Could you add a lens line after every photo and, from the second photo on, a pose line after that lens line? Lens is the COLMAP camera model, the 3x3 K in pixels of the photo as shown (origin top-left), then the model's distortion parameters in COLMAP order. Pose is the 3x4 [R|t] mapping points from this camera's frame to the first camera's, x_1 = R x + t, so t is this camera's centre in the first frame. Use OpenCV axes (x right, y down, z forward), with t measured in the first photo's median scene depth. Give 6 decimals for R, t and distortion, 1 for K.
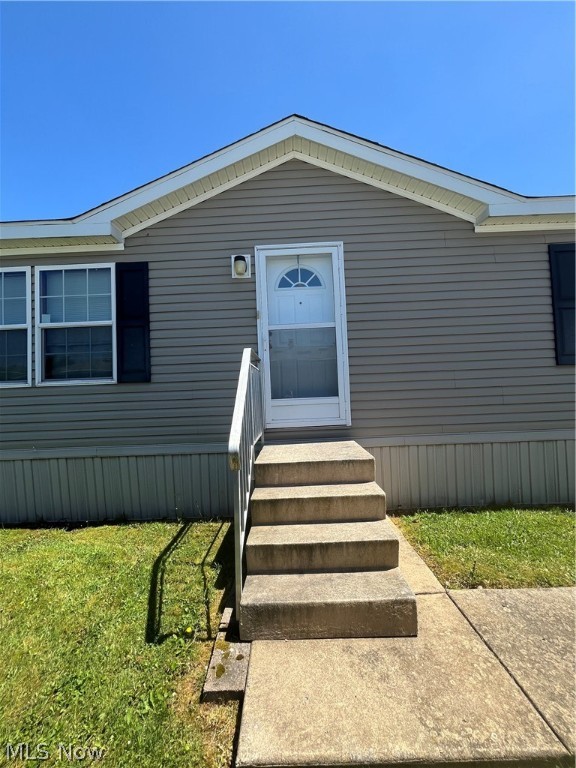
lens RADIAL K [[394.8, 0, 287.1], [0, 394.8, 380.5], [0, 0, 1]] dist [-0.002721, -0.000113]
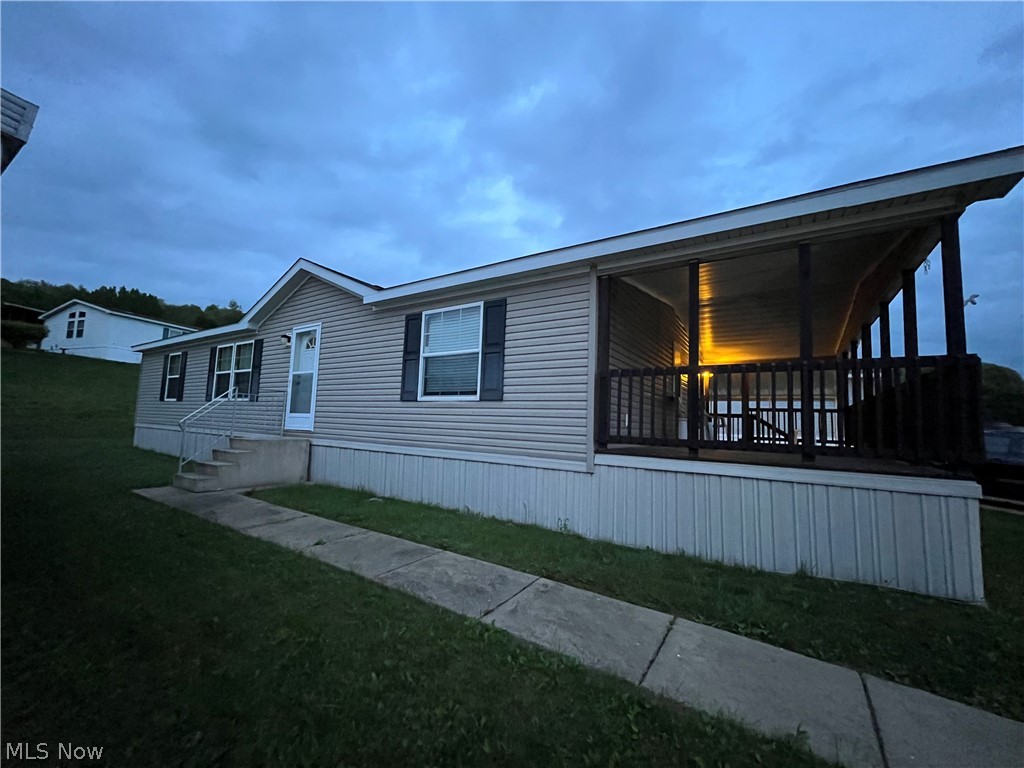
lens RADIAL K [[408.5, 0, 515.6], [0, 408.5, 385.4], [0, 0, 1]] dist [-0.003159, -0.000590]
pose [[0.848631, 0.016960, -0.528713, 1.739551], [-0.034910, 0.999103, -0.023985, -0.066442], [0.527832, 0.038811, 0.848462, -0.034677]]
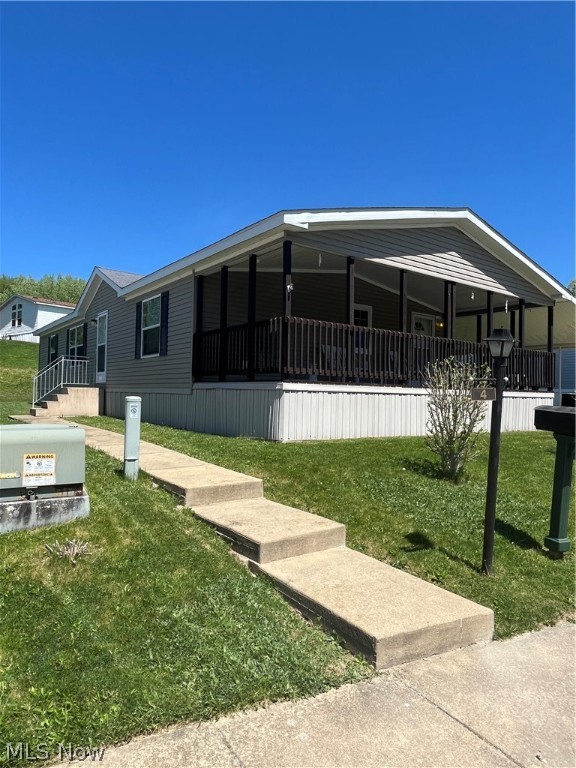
lens RADIAL K [[488.5, 0, 286.5], [0, 488.5, 383.8], [0, 0, 1]] dist [-0.018543, 0.001622]
pose [[0.601904, 0.031237, -0.797957, 3.289814], [0.094952, 0.989347, 0.110352, -0.117415], [0.792903, -0.142189, 0.592526, 0.011652]]
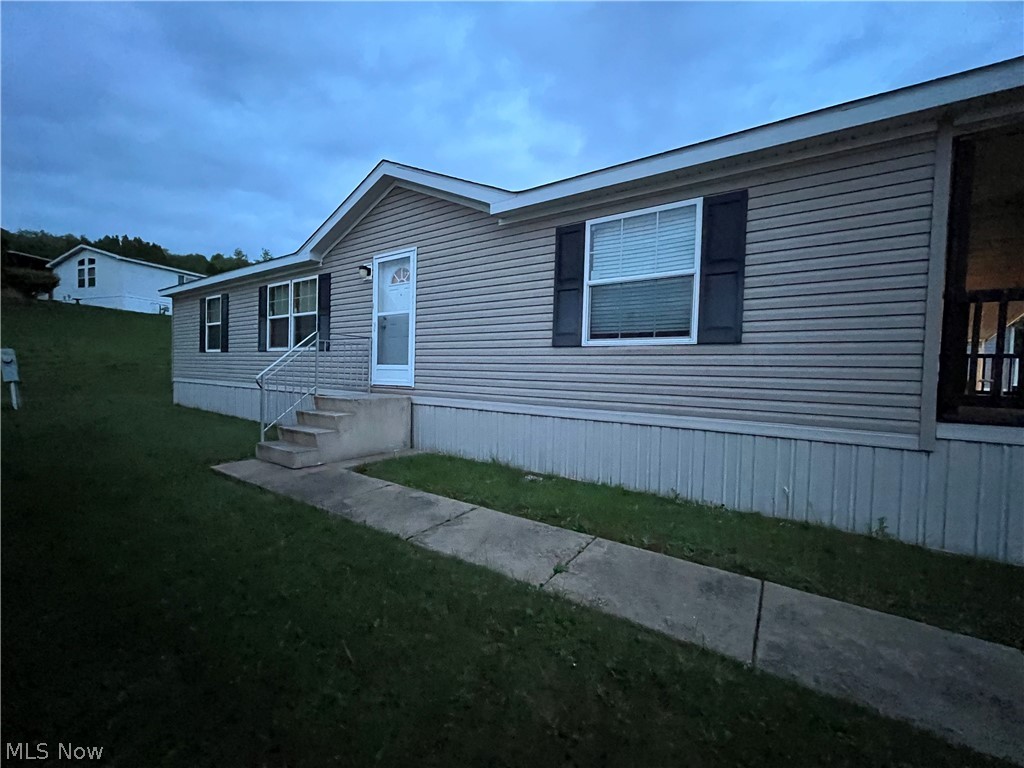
lens RADIAL K [[408.5, 0, 510.5], [0, 408.5, 381.5], [0, 0, 1]] dist [-0.003159, -0.000590]
pose [[0.836804, 0.069735, -0.543043, 1.139364], [-0.024310, 0.995610, 0.090391, -0.035982], [0.546963, -0.062438, 0.834825, 0.015818]]
